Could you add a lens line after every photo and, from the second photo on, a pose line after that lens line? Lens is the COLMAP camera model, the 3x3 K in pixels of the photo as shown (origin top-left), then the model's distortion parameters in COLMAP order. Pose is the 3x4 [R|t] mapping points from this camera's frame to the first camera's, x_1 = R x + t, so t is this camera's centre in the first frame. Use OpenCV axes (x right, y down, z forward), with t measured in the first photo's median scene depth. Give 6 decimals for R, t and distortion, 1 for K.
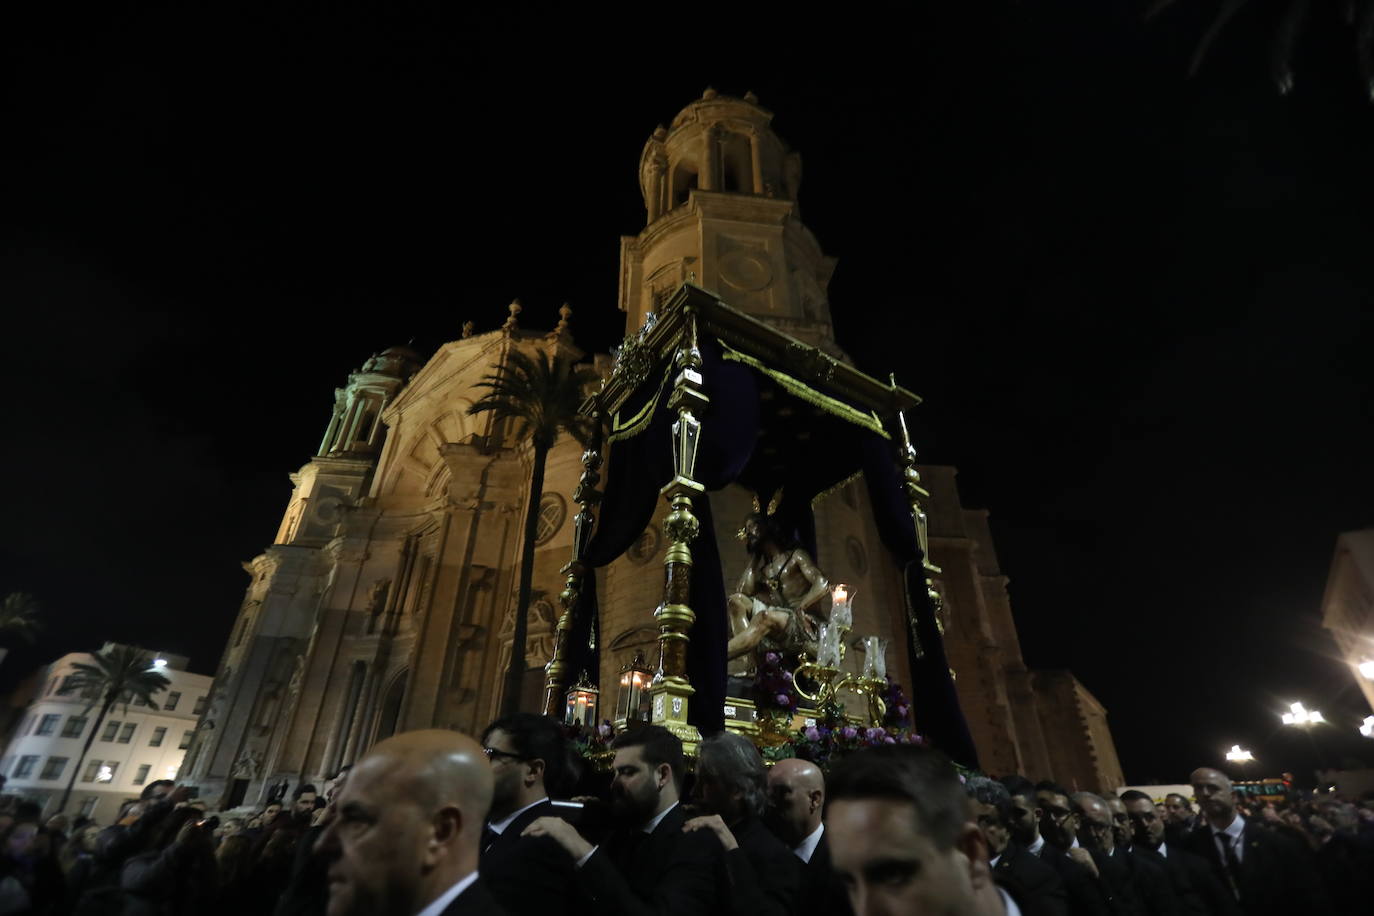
lens RADIAL K [[624.7, 0, 687.0], [0, 624.7, 458.0], [0, 0, 1]] dist [-0.091777, 0.049082]
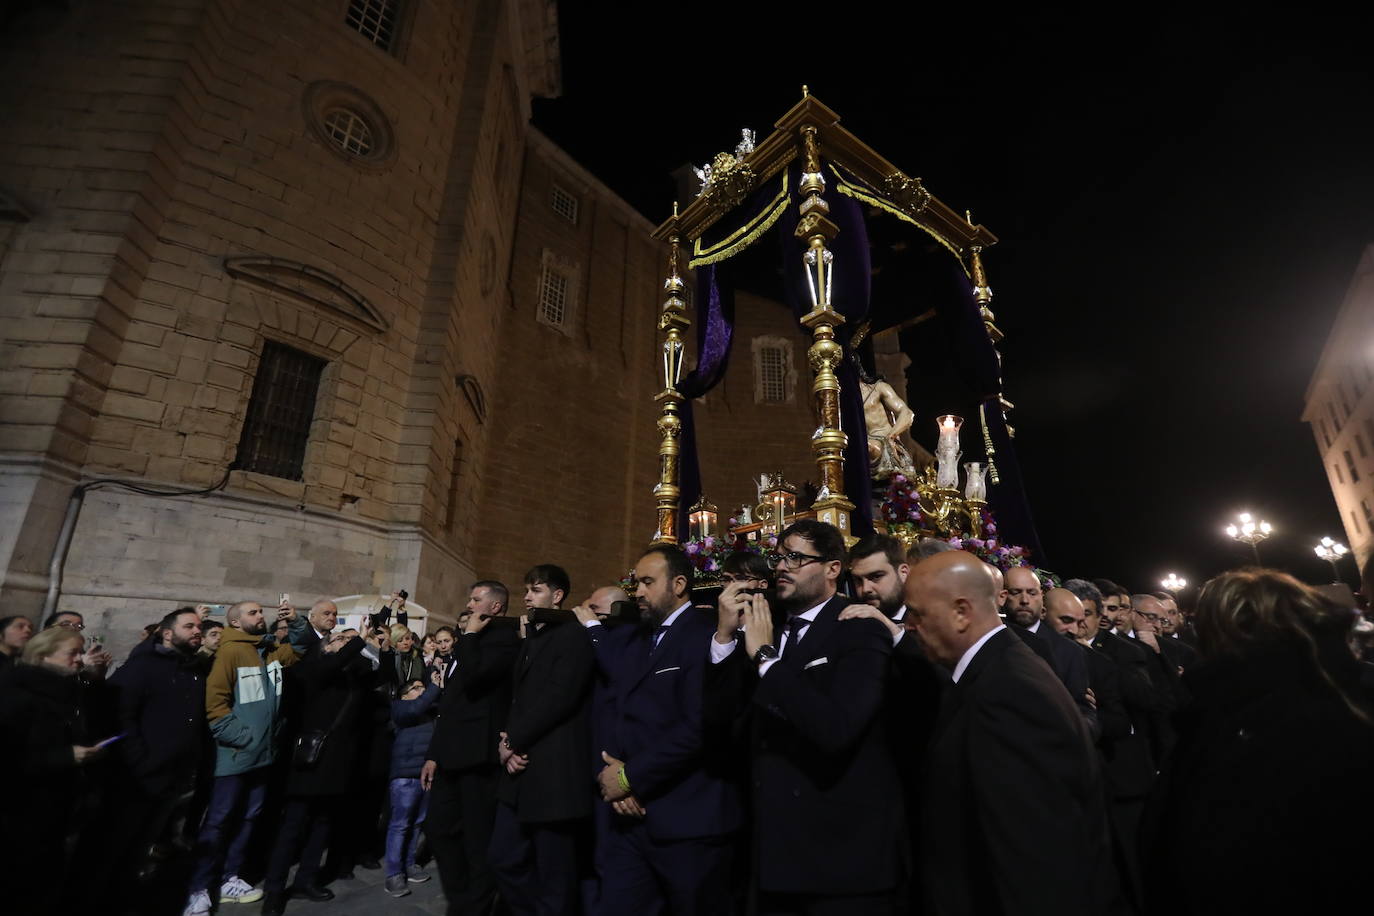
lens RADIAL K [[622.2, 0, 687.0], [0, 622.2, 458.0], [0, 0, 1]] dist [-0.074844, 0.030371]
pose [[0.999980, -0.001084, 0.006176, 0.338097], [-0.000399, 0.971948, 0.235194, 0.191145], [-0.006258, -0.235192, 0.971929, 0.310004]]
